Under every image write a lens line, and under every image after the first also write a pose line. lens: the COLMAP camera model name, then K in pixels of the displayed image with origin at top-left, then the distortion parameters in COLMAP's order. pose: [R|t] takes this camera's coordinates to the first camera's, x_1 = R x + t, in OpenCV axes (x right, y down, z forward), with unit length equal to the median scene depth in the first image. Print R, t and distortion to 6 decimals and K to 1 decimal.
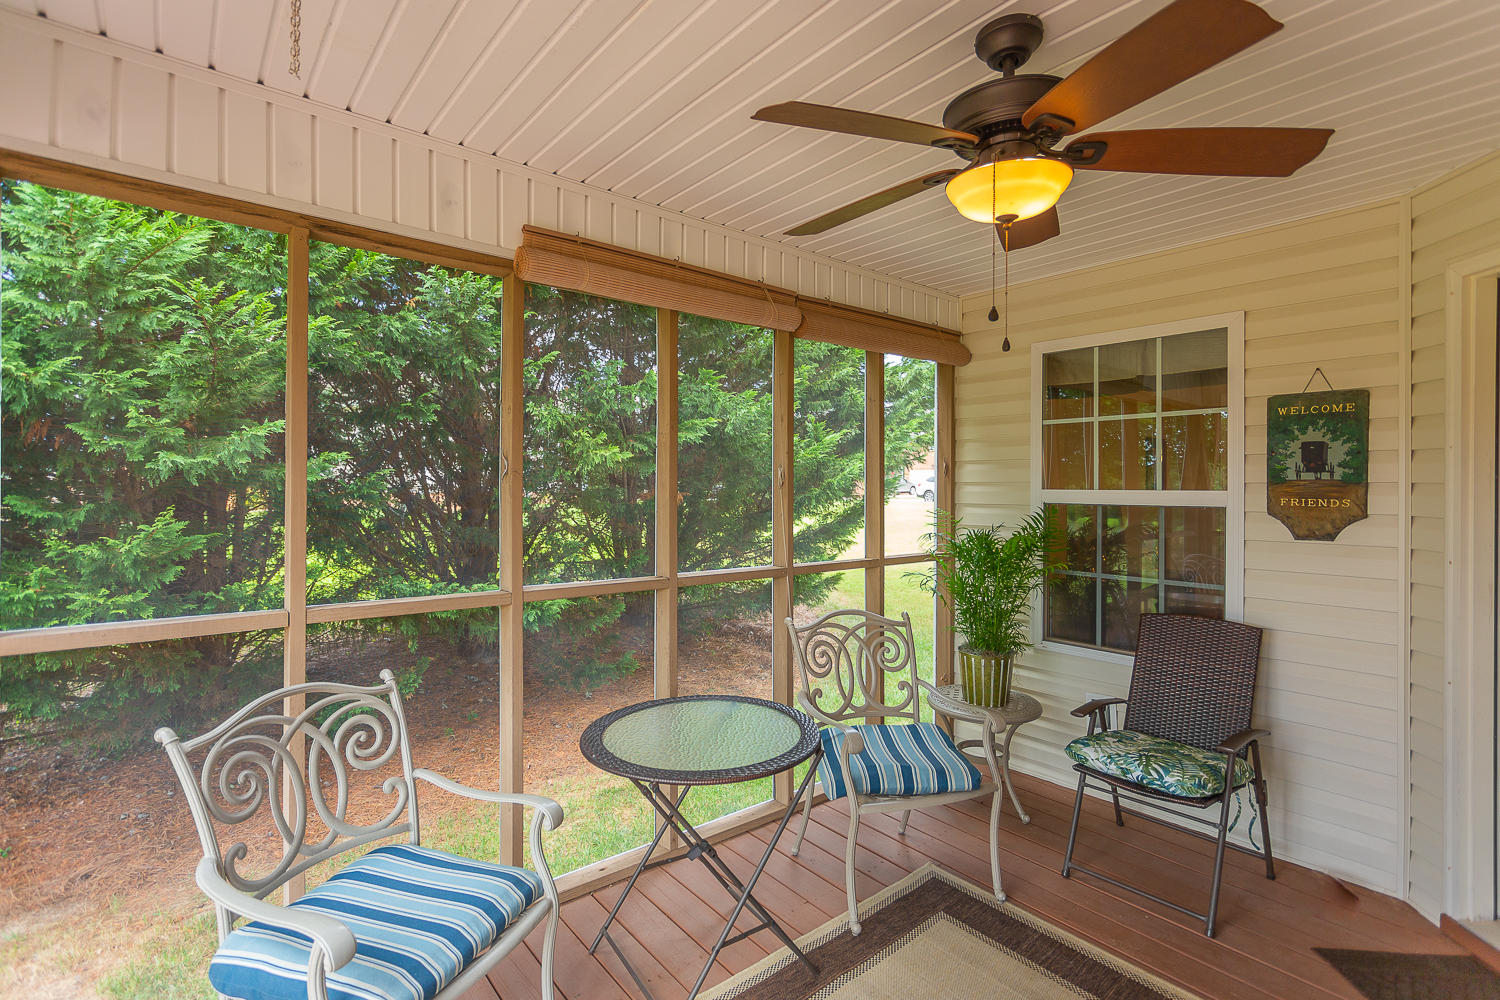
lens RADIAL K [[707.5, 0, 745.5], [0, 707.5, 494.5], [0, 0, 1]] dist [0.000630, 0.000366]
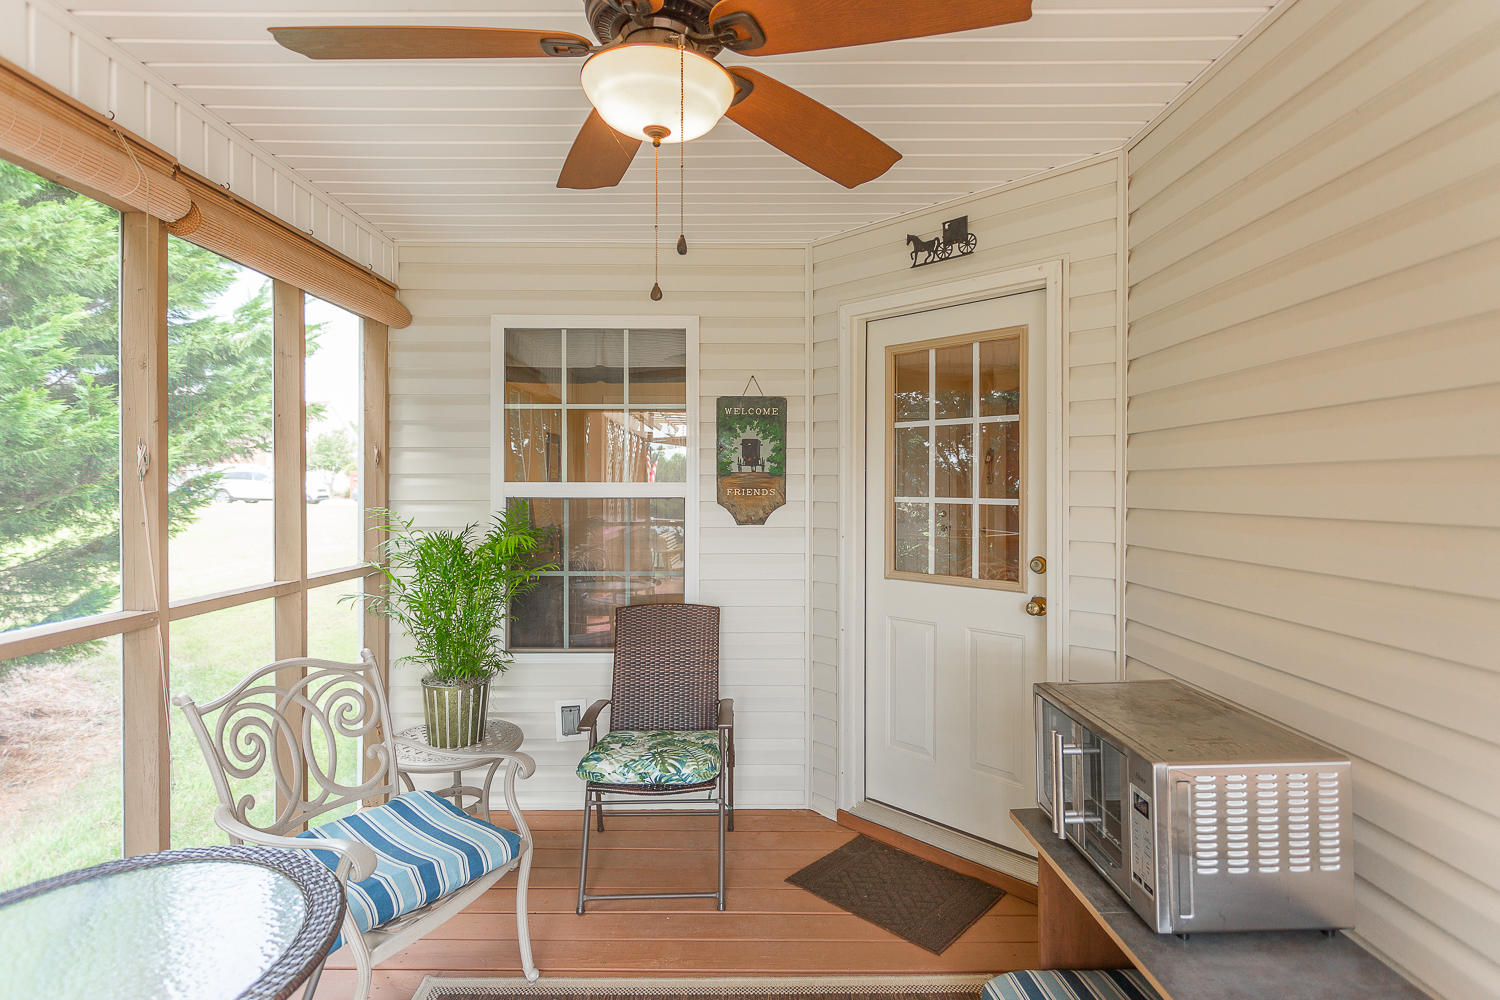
lens RADIAL K [[732.3, 0, 748.7], [0, 732.3, 491.5], [0, 0, 1]] dist [0.000998, 0.000223]
pose [[0.629728, -0.010347, 0.776747, -0.125806], [0.012230, 0.999919, 0.003405, 0.006387], [-0.776719, 0.007355, 0.629804, 0.246995]]
